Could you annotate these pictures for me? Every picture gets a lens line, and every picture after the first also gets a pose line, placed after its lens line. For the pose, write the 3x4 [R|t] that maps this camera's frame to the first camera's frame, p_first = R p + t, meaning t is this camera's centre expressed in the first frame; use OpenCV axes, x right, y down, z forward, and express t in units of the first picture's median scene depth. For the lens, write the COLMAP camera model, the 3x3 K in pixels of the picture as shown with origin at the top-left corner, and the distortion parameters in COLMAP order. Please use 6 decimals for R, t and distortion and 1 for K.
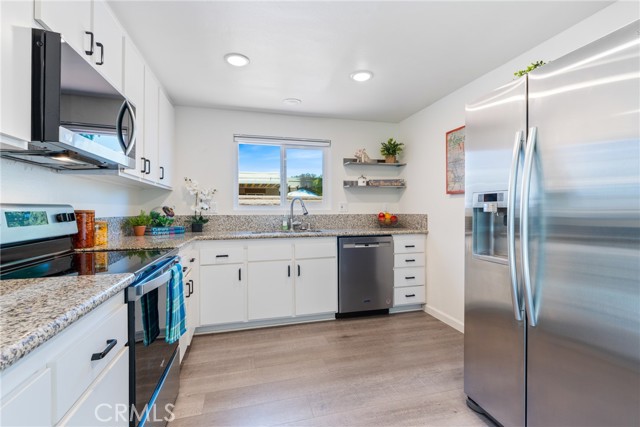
lens RADIAL K [[291.0, 0, 323.6], [0, 291.0, 209.5], [0, 0, 1]] dist [-0.007593, 0.002460]
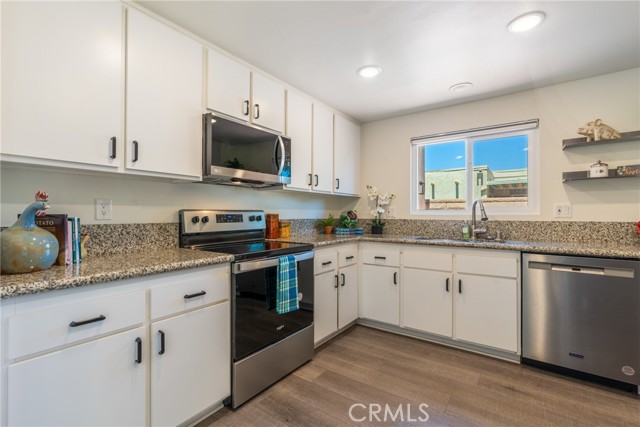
lens RADIAL K [[291.0, 0, 318.3], [0, 291.0, 213.1], [0, 0, 1]] dist [-0.007593, 0.002460]
pose [[0.616147, 0.000361, -0.787631, 0.326937], [-0.003186, 0.999993, -0.002033, 0.000648], [0.787625, 0.003762, 0.616143, 0.159898]]
